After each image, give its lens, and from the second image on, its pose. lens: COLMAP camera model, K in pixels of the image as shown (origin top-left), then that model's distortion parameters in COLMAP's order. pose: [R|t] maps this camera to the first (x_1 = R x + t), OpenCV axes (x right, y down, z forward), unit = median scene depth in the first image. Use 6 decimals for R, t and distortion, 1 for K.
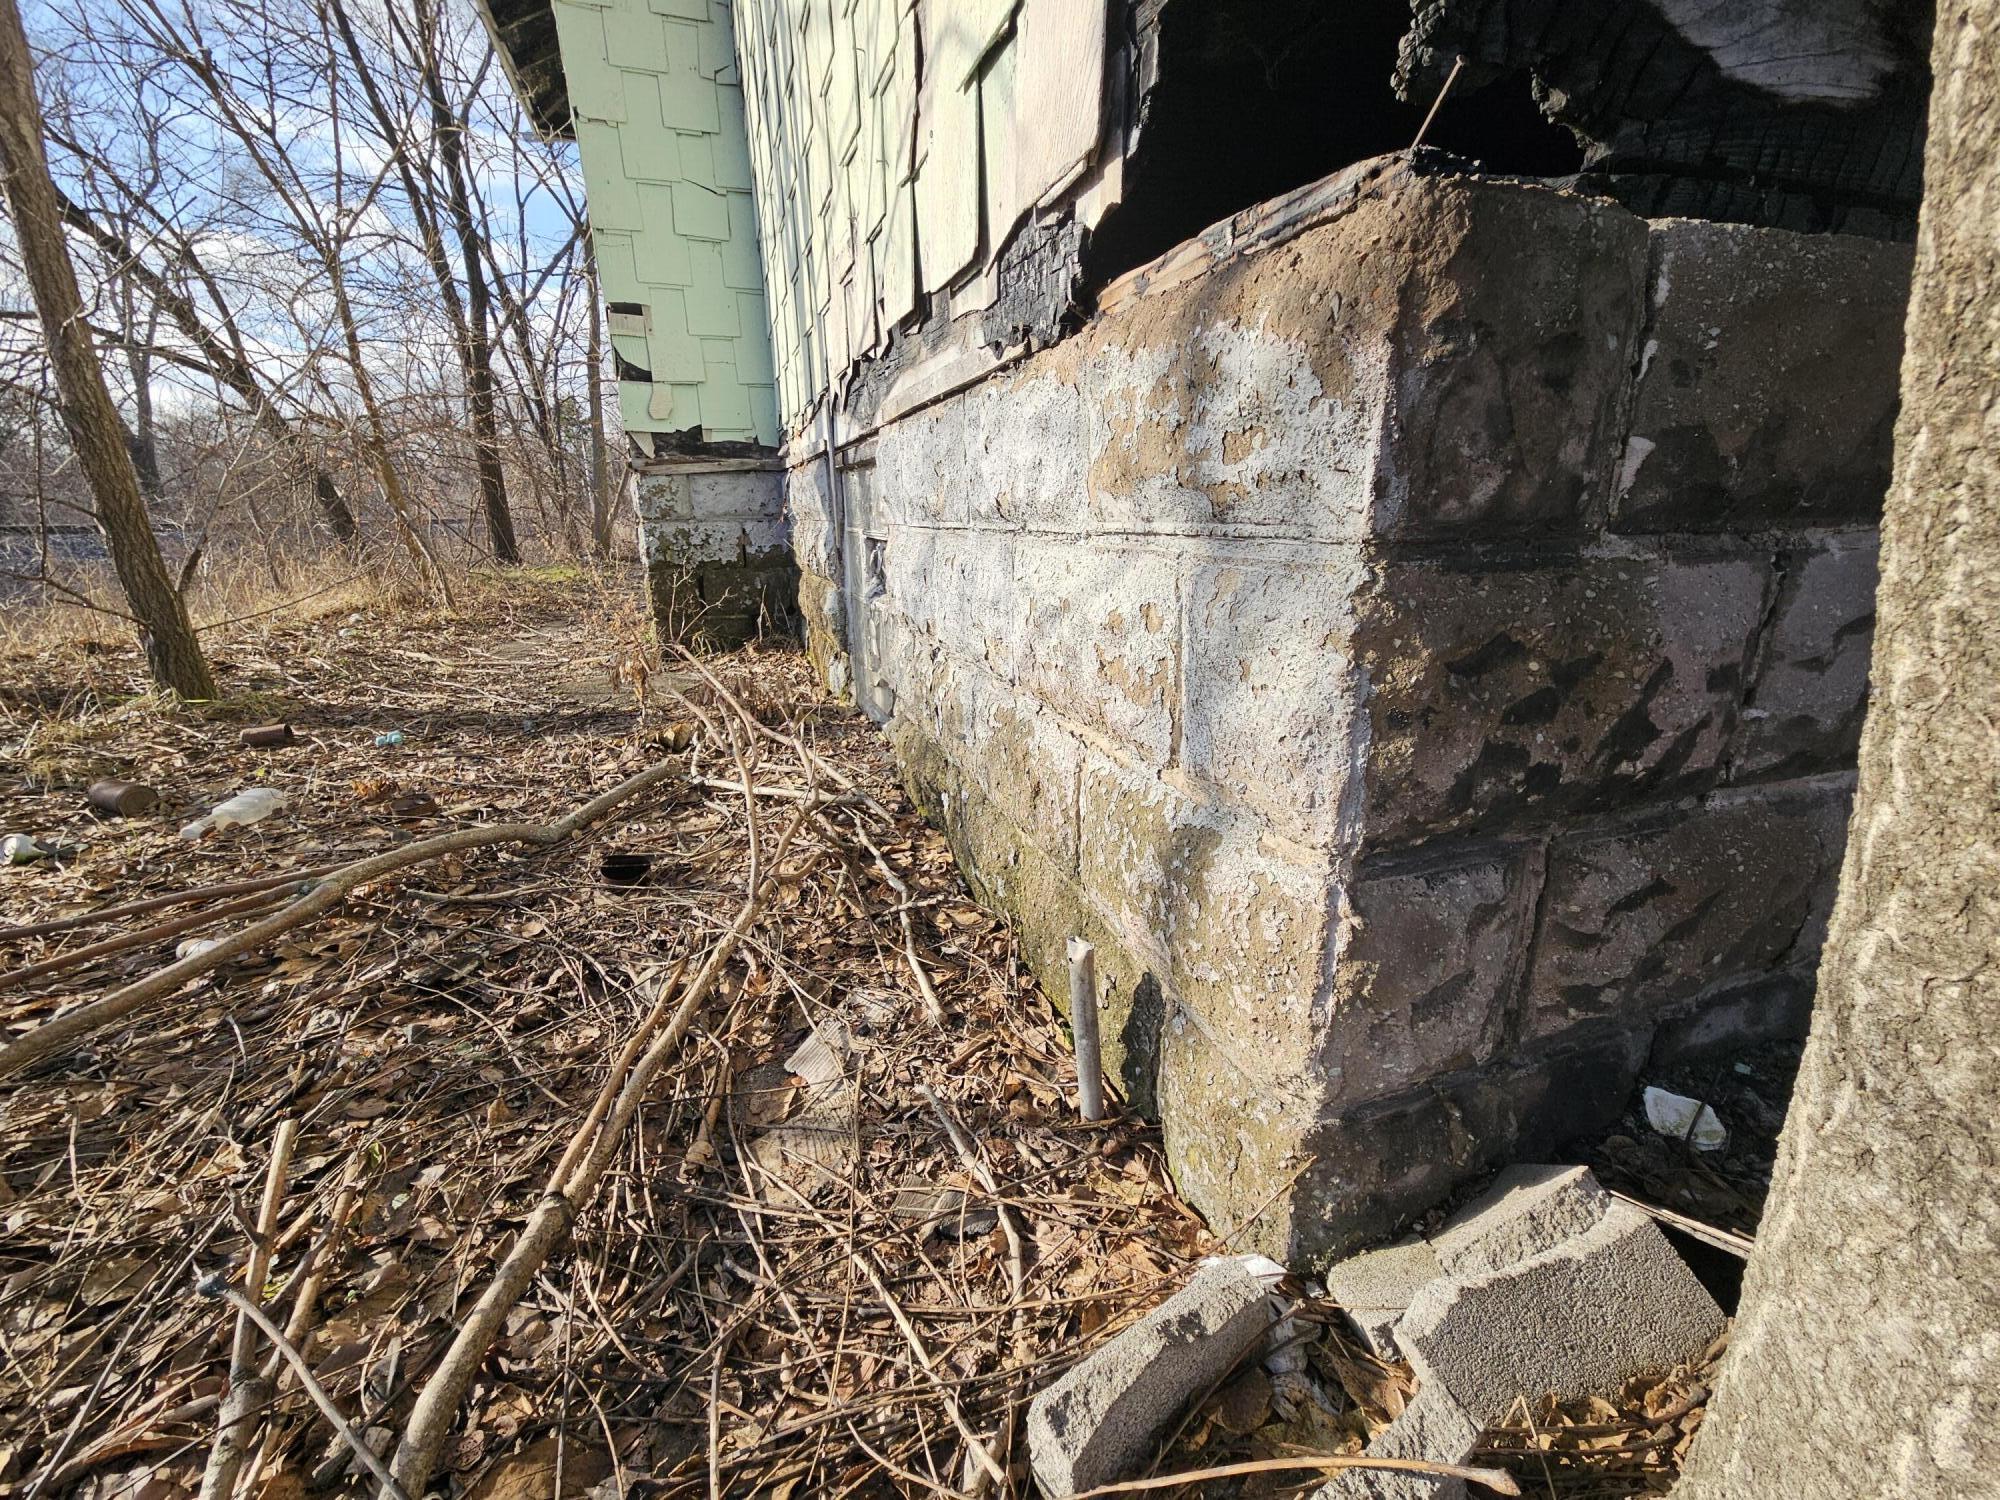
lens RADIAL K [[816.7, 0, 1000.0], [0, 816.7, 750.0], [0, 0, 1]] dist [0.002057, 0.000381]
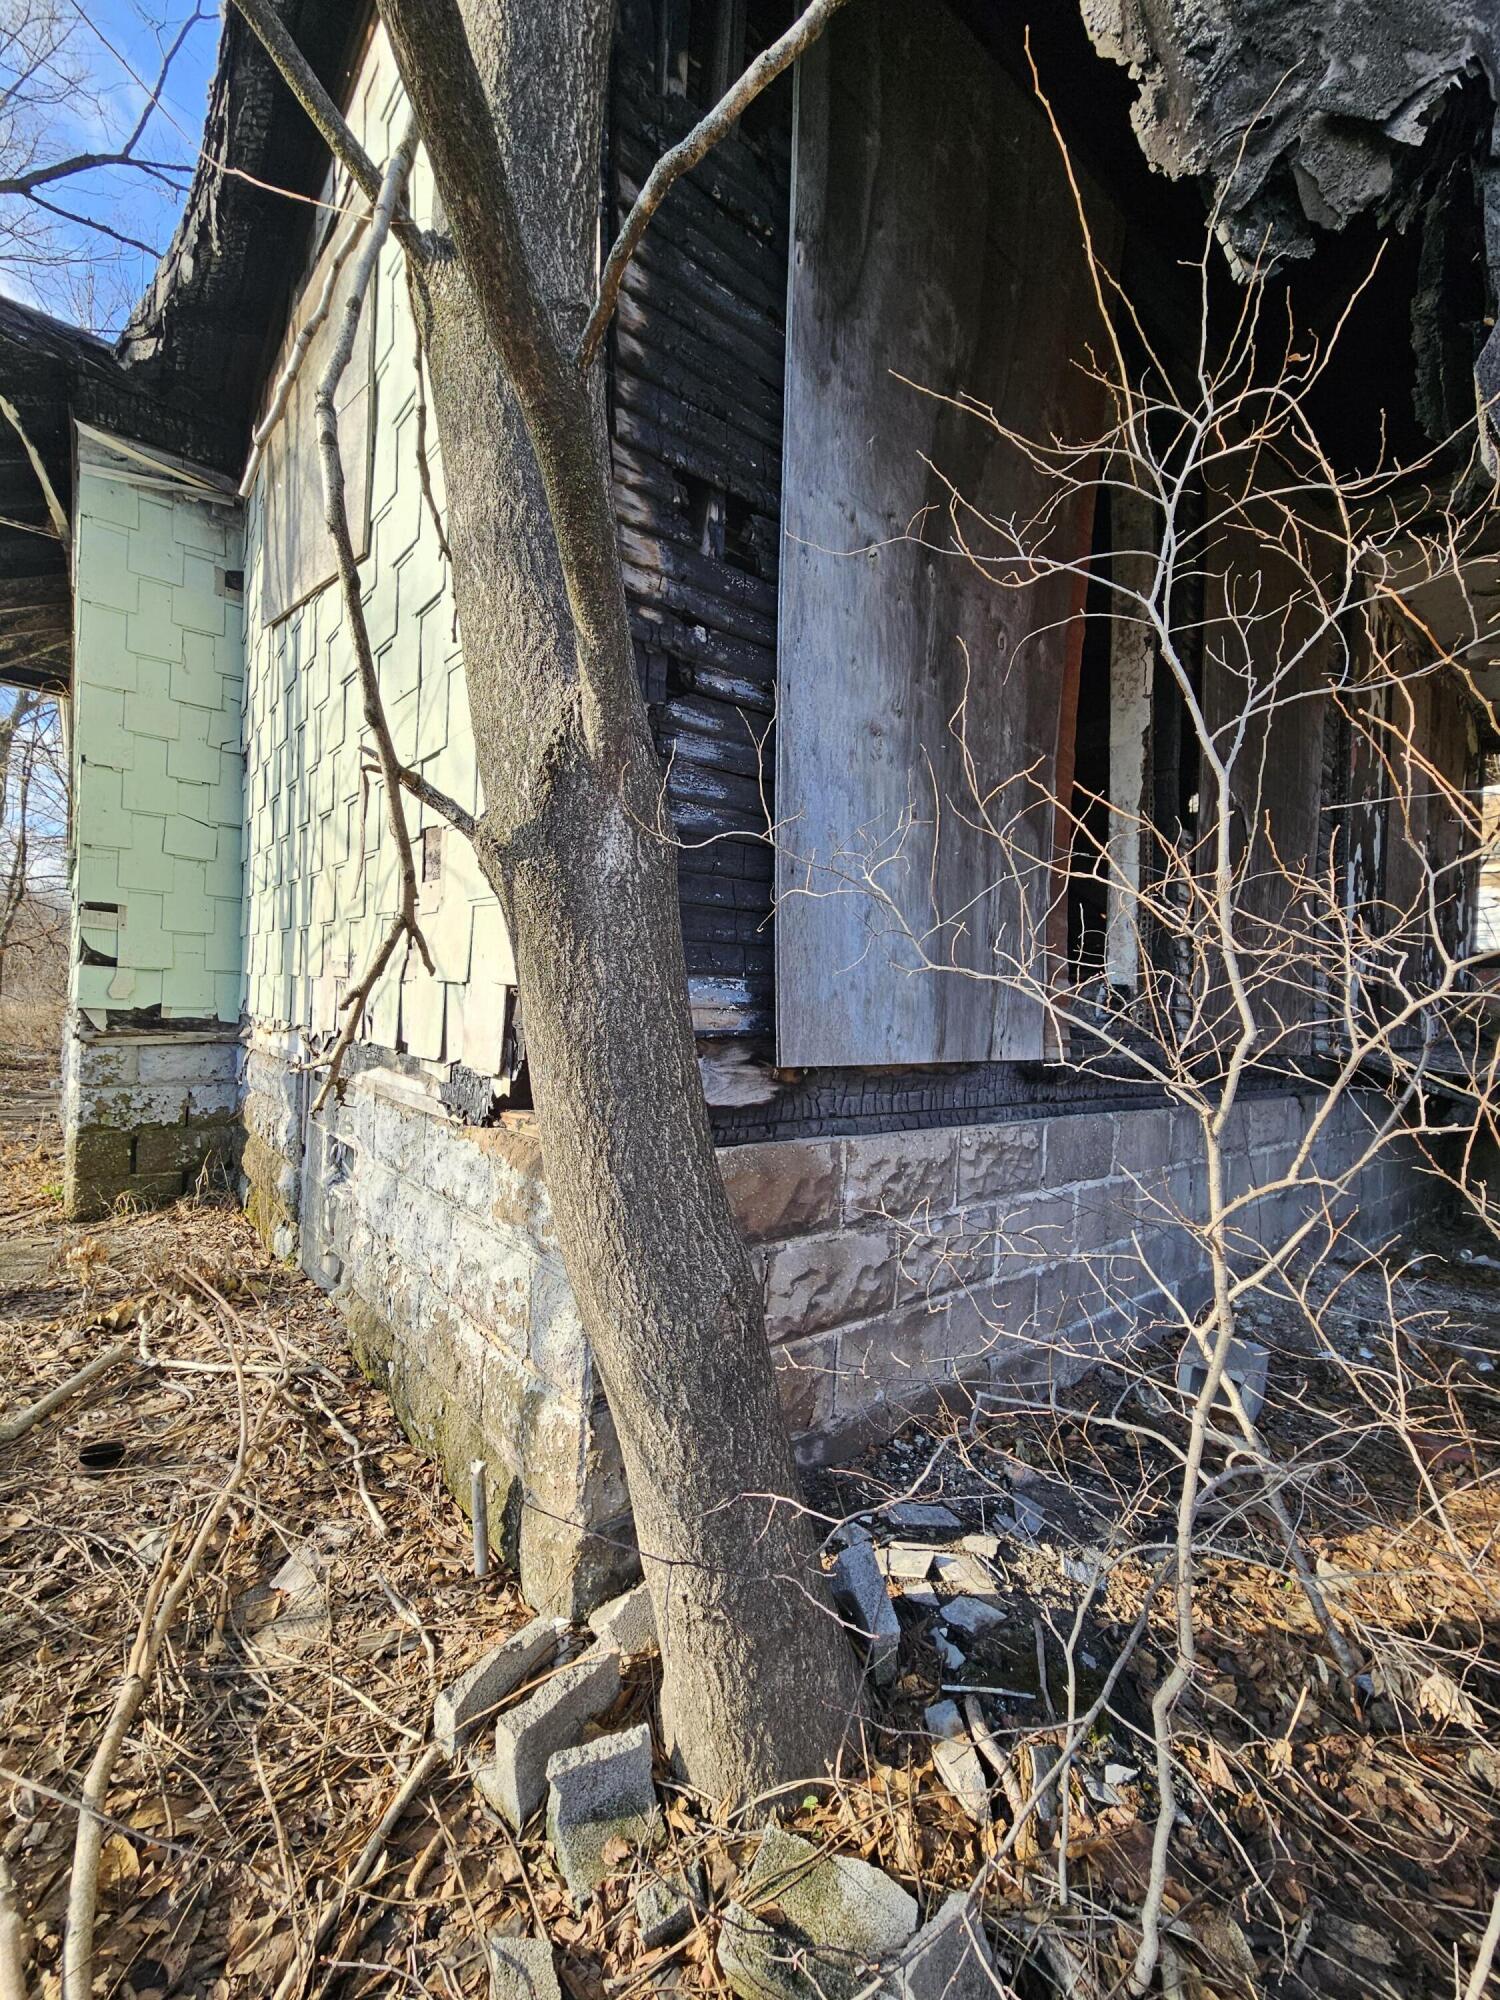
lens RADIAL K [[816.7, 0, 755.0], [0, 816.7, 1003.8], [0, 0, 1]] dist [0.002057, 0.000381]
pose [[0.933166, 0.054826, 0.355240, -0.026349], [0.047735, 0.960643, -0.273654, -0.191878], [-0.356262, 0.272322, 0.893822, -0.989867]]
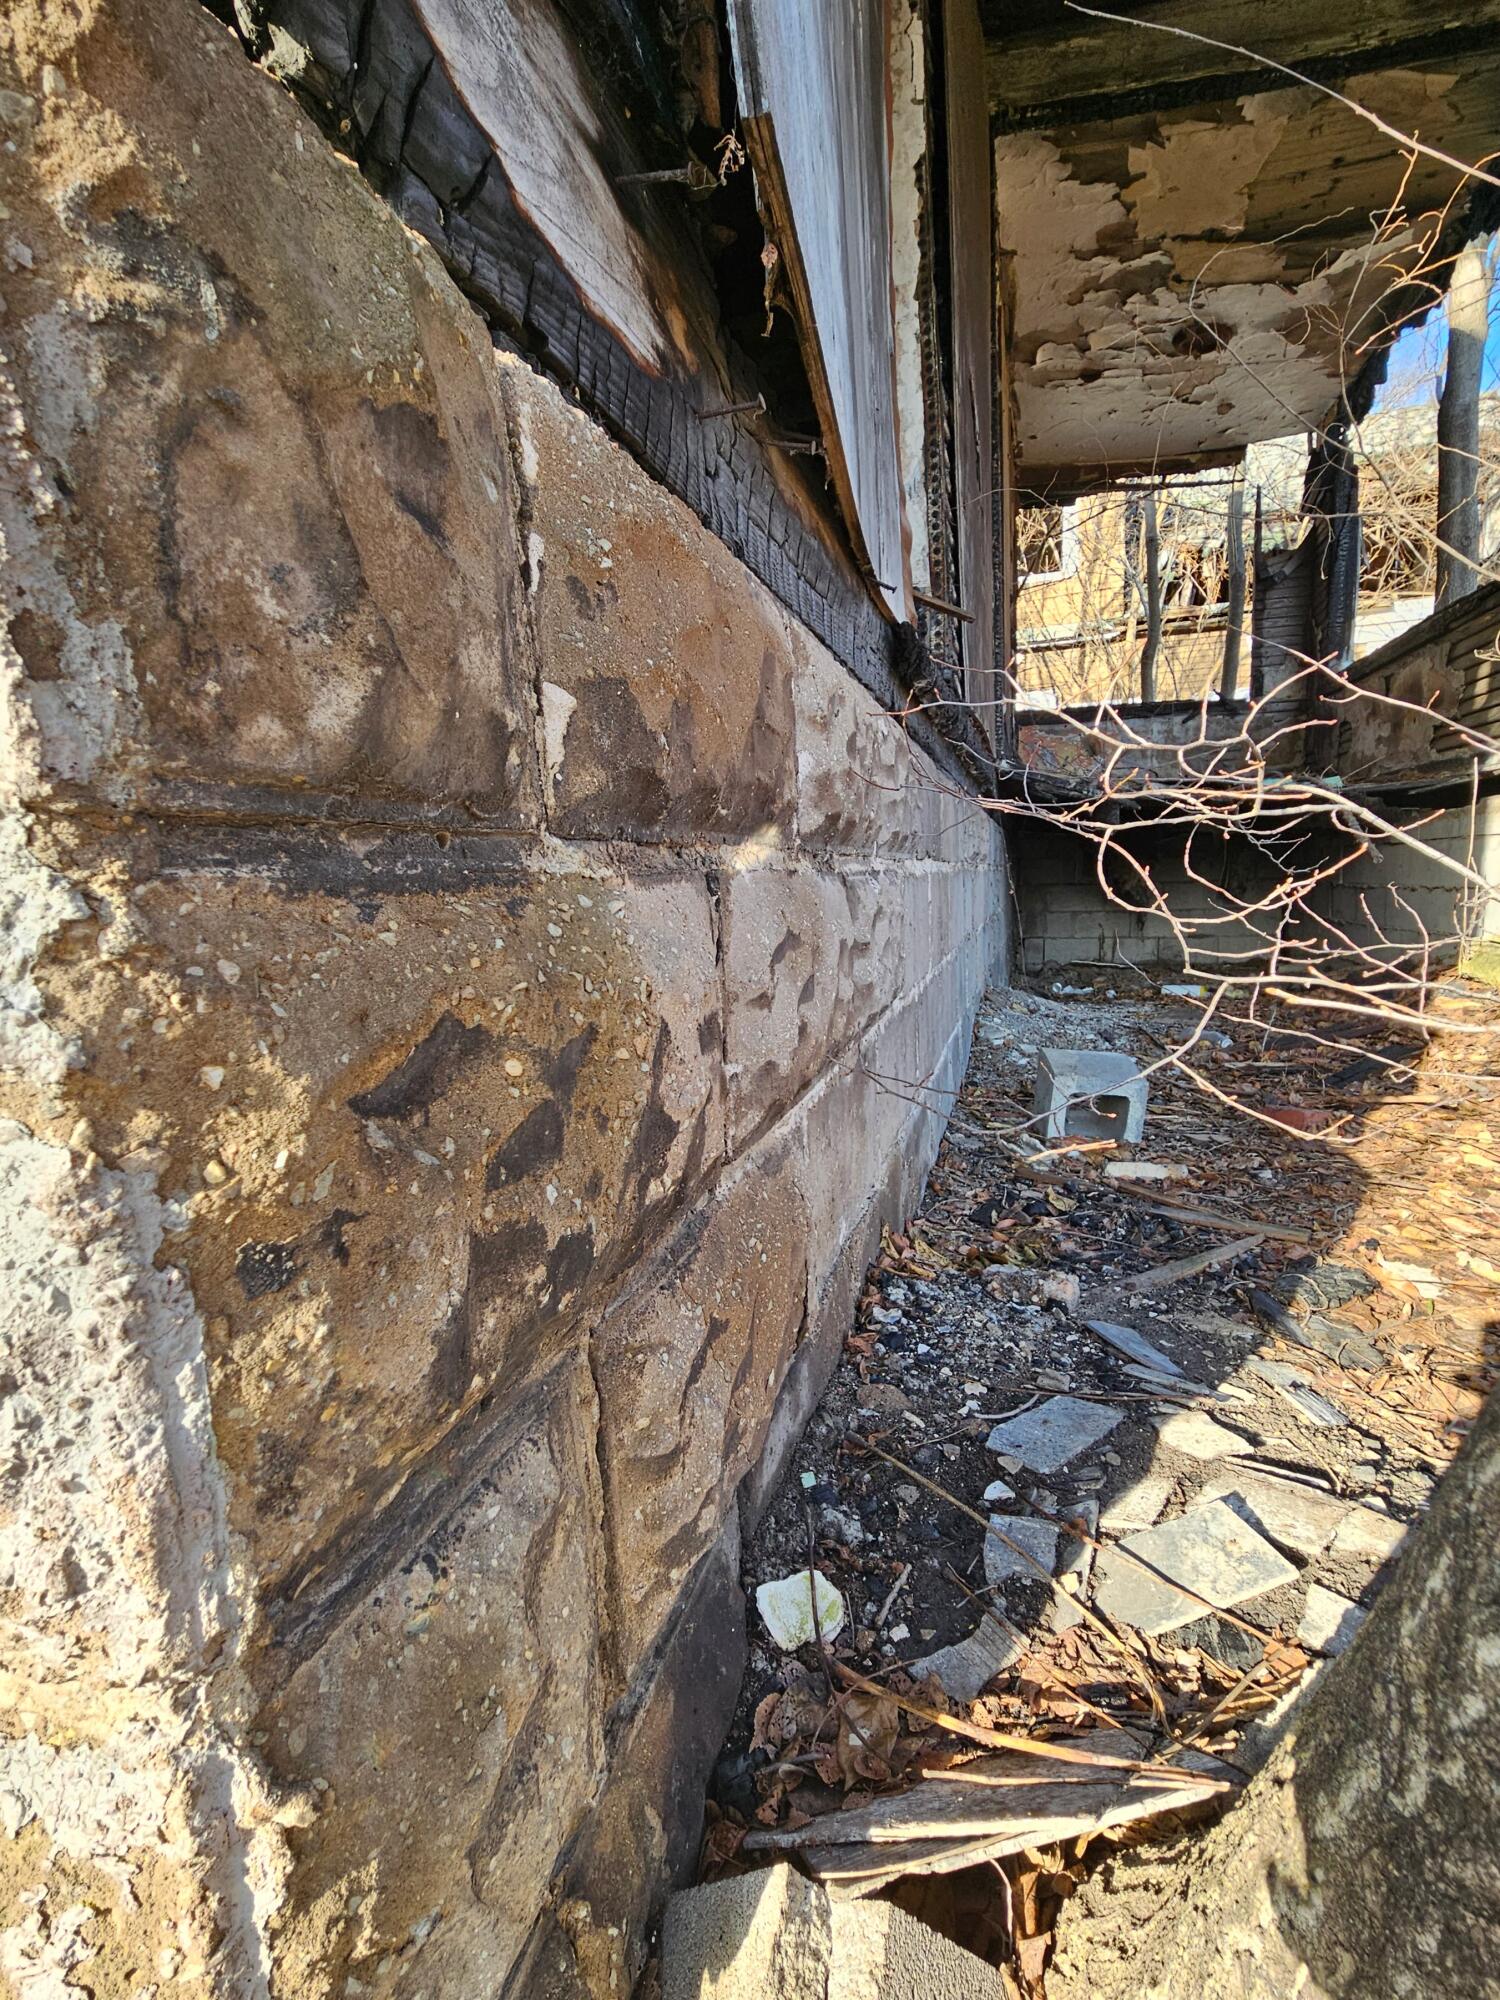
lens RADIAL K [[903.0, 0, 750.0], [0, 903.0, 1000.0], [0, 0, 1]] dist [0.001712, 0.000322]
pose [[0.600532, -0.124872, 0.789790, 0.165069], [0.266905, 0.962384, -0.050786, -0.041474], [-0.753740, 0.241297, 0.611271, 0.293442]]
